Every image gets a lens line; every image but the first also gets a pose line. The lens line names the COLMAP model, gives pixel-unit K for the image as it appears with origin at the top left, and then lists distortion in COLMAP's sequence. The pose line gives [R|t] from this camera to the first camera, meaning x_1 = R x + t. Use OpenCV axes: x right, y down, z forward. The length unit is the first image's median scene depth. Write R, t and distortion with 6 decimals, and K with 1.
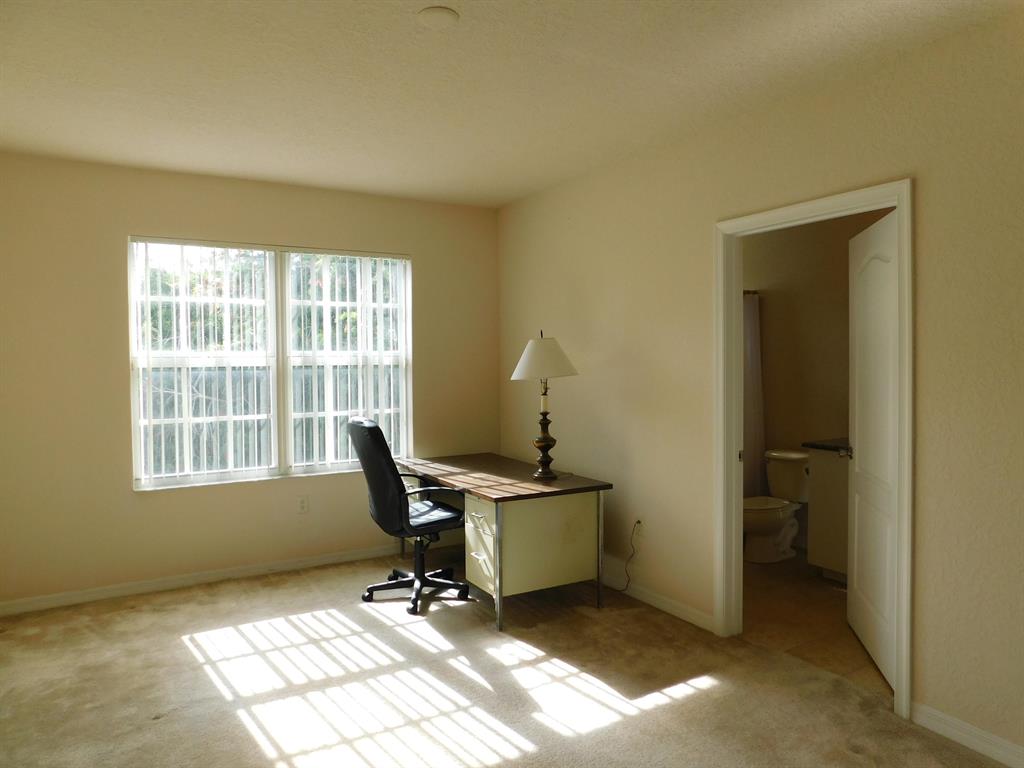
lens RADIAL K [[685.4, 0, 512.0], [0, 685.4, 384.0], [0, 0, 1]] dist [-0.025386, 0.003686]
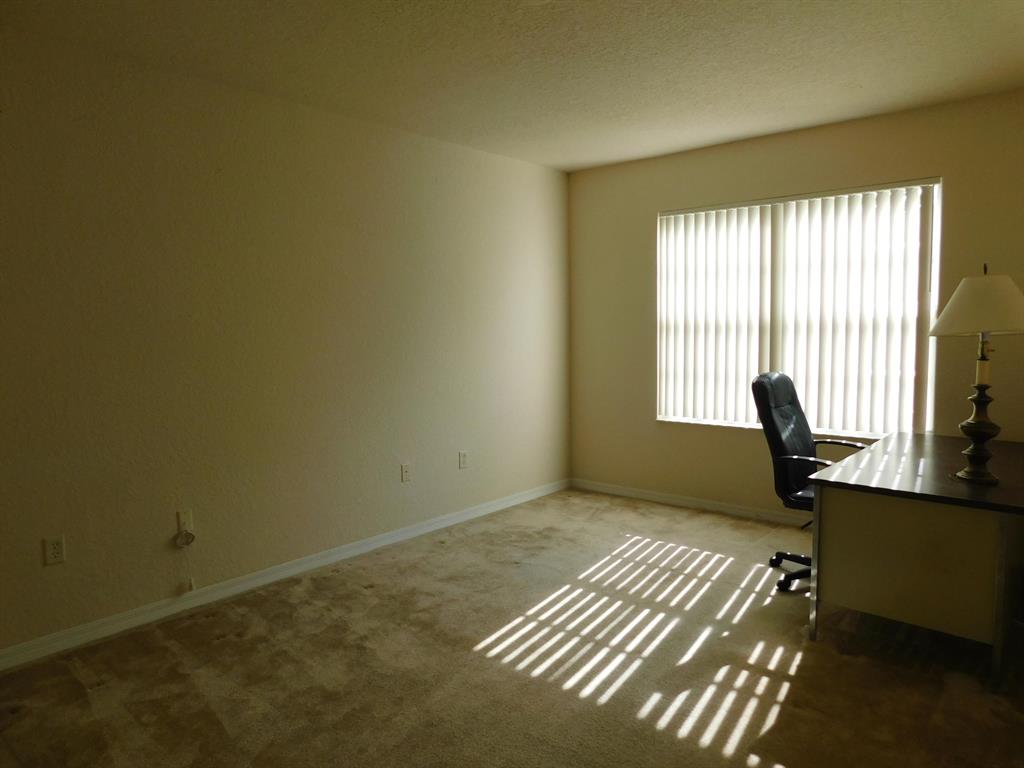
lens RADIAL K [[685.4, 0, 512.0], [0, 685.4, 384.0], [0, 0, 1]] dist [-0.025386, 0.003686]
pose [[0.289111, 0.079329, -0.954003, 0.597259], [-0.011257, 0.996773, 0.079474, -0.009120], [0.957229, -0.012238, 0.289071, 0.389150]]
